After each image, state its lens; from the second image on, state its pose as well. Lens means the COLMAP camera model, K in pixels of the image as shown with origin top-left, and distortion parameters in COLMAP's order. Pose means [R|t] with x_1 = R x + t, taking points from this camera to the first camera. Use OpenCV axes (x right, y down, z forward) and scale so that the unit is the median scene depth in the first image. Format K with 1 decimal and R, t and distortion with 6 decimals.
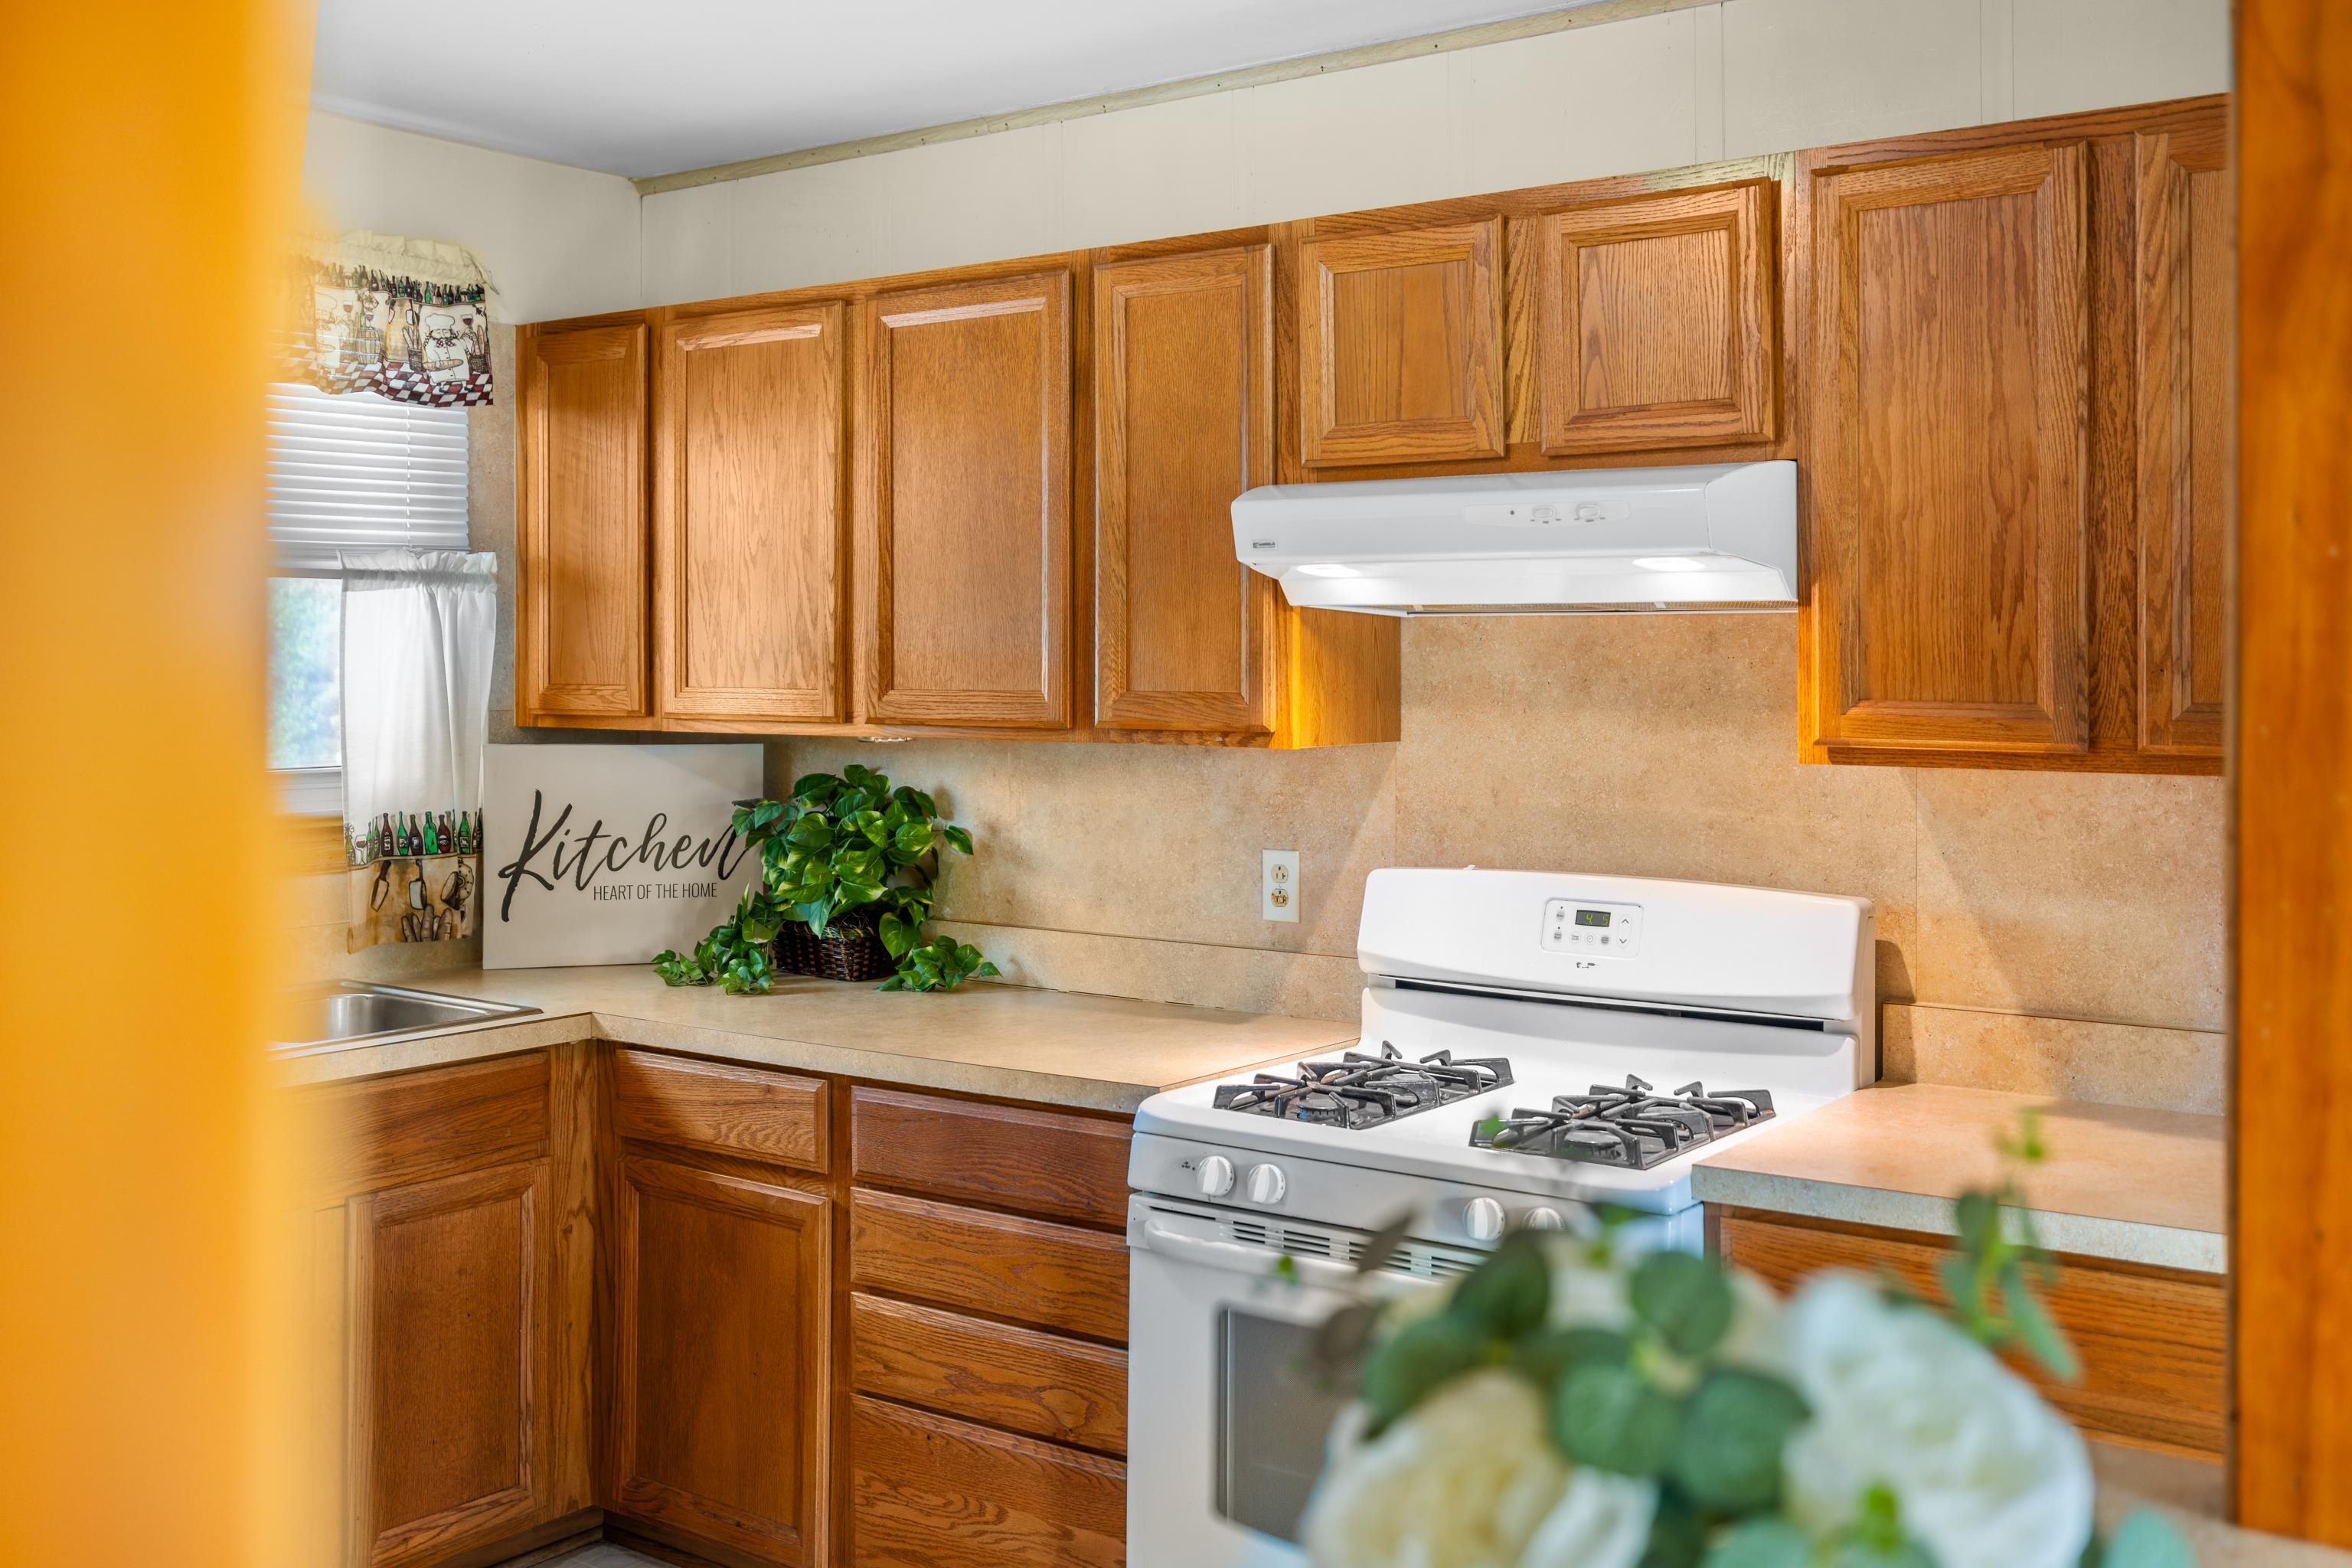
lens RADIAL K [[2287.2, 0, 1190.4], [0, 2287.2, 642.1], [0, 0, 1]] dist [-0.001017, 0.000000]
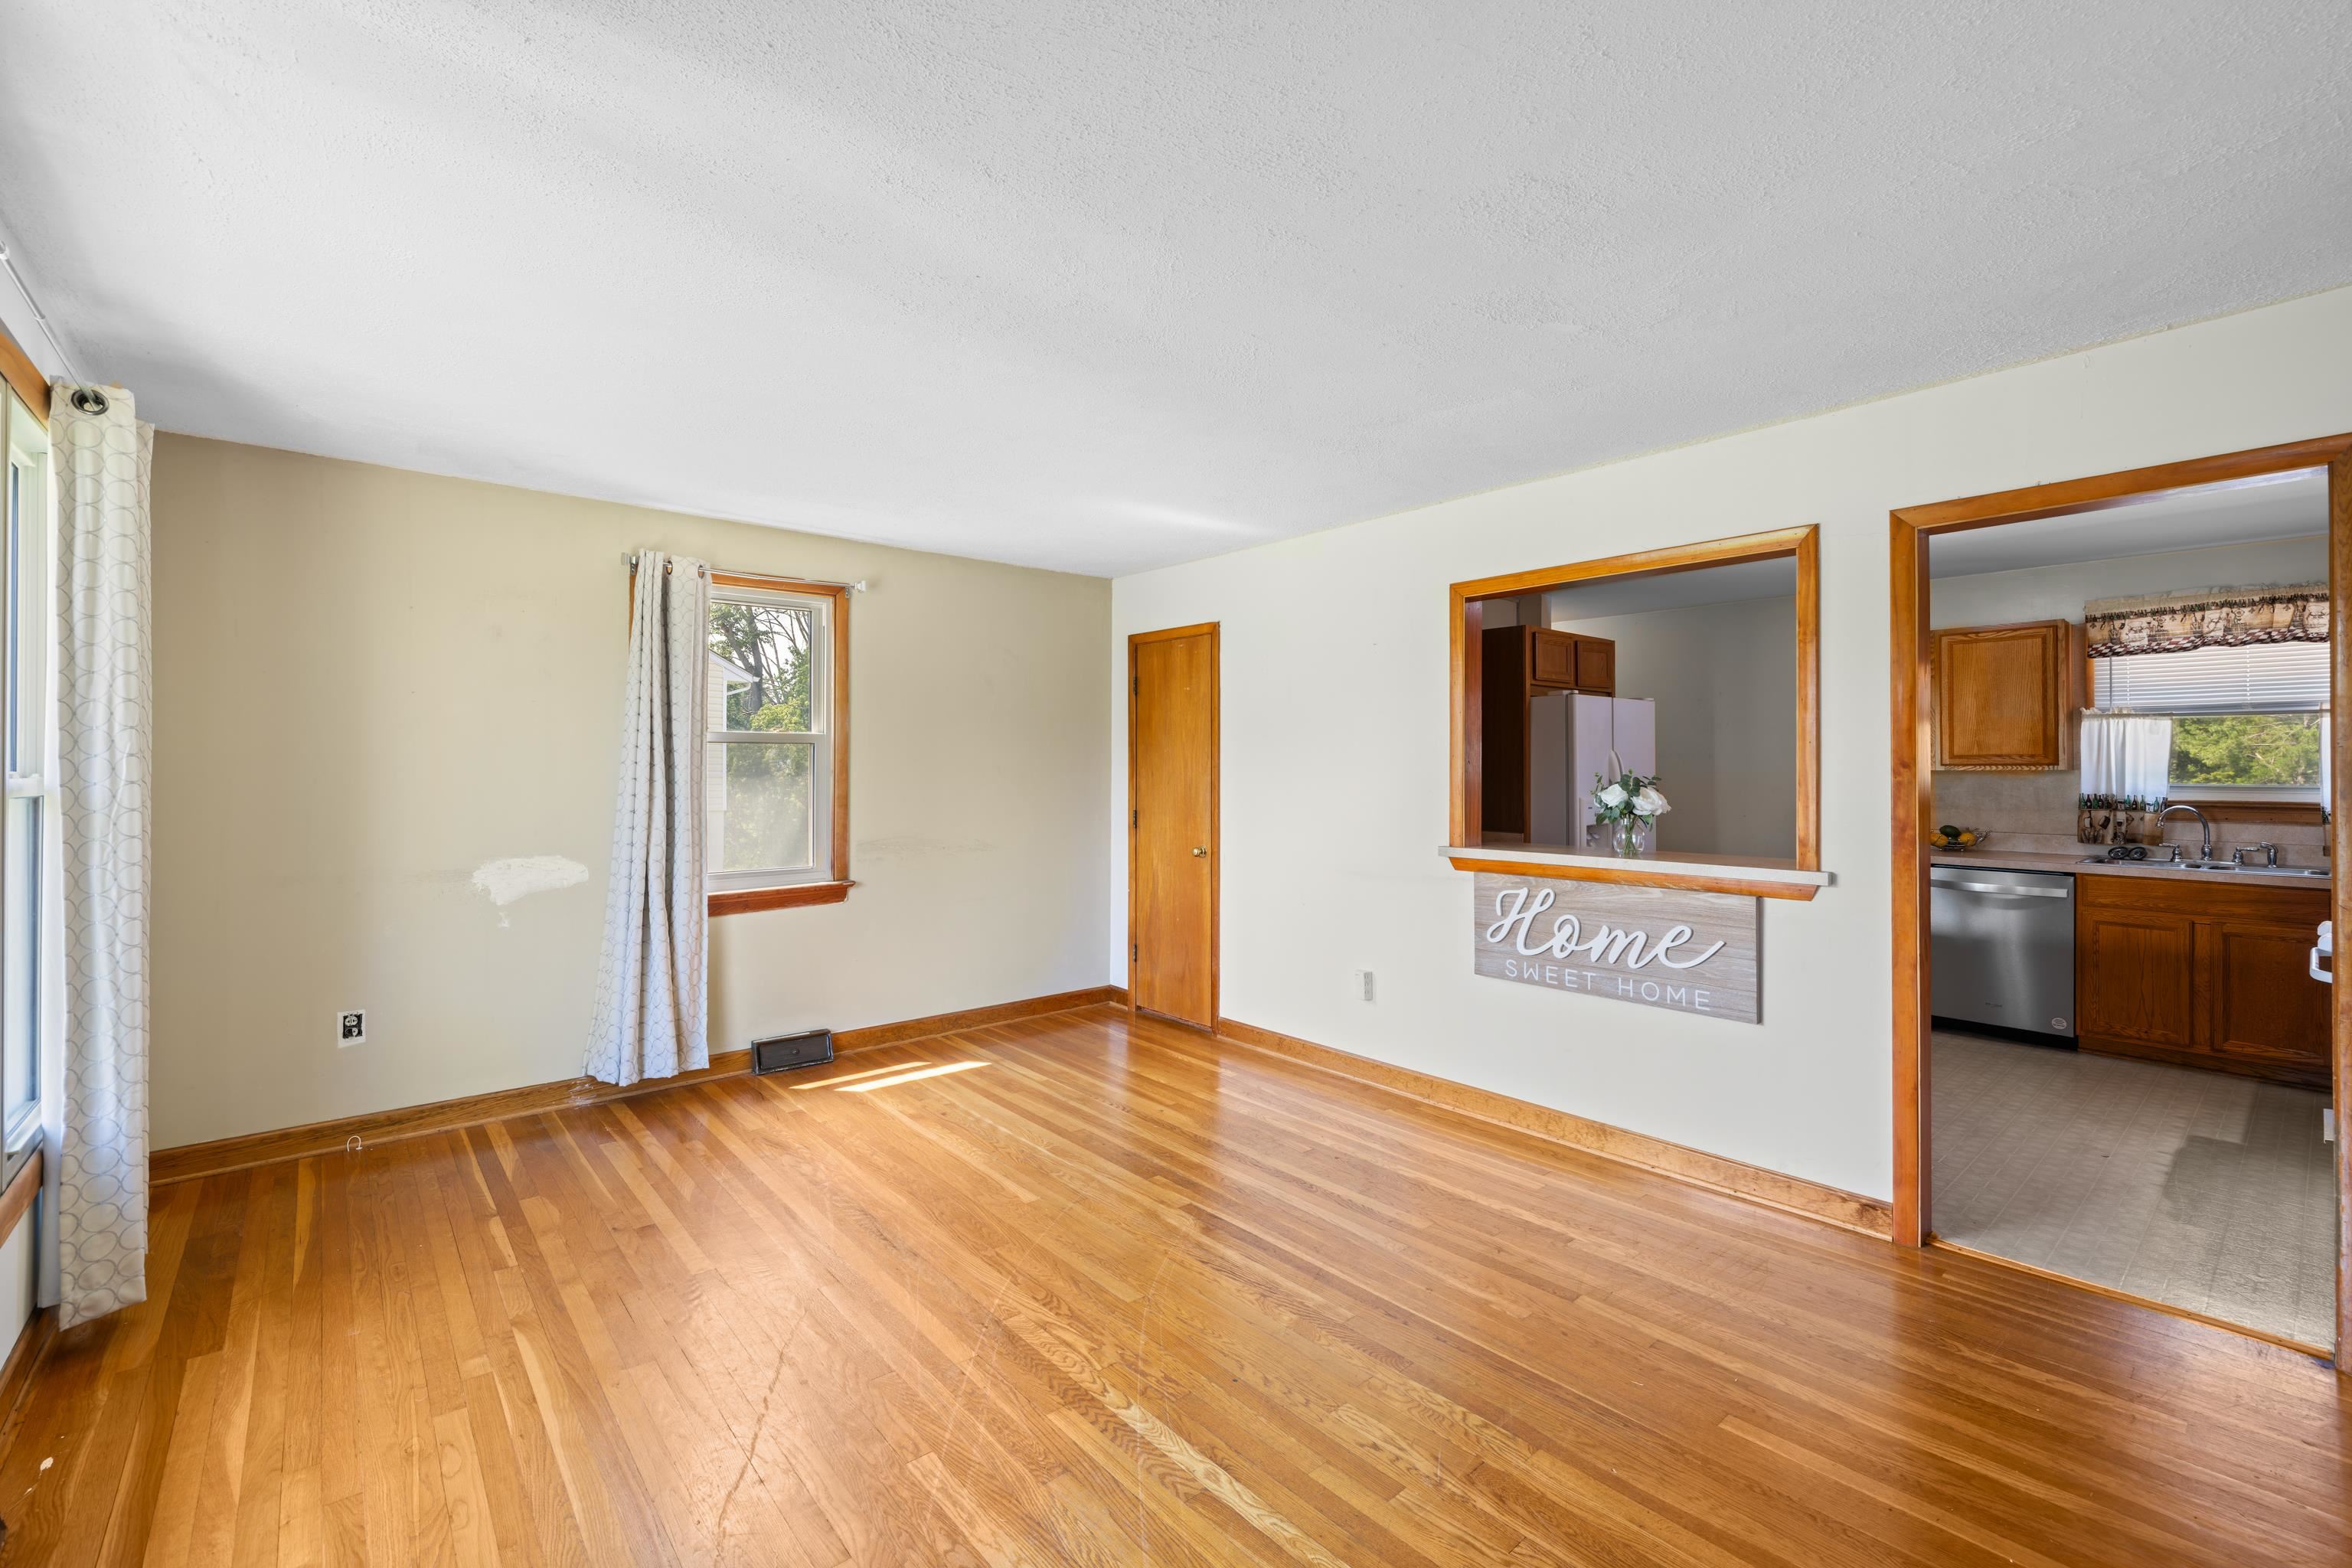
lens RADIAL K [[993.1, 0, 1177.0], [0, 993.1, 763.1], [0, 0, 1]] dist [0.000193, -0.000359]
pose [[-0.227536, -0.007527, -0.973741, 1.127916], [0.000468, 0.999969, -0.007839, 0.041523], [0.973770, -0.002240, -0.227525, -0.021564]]
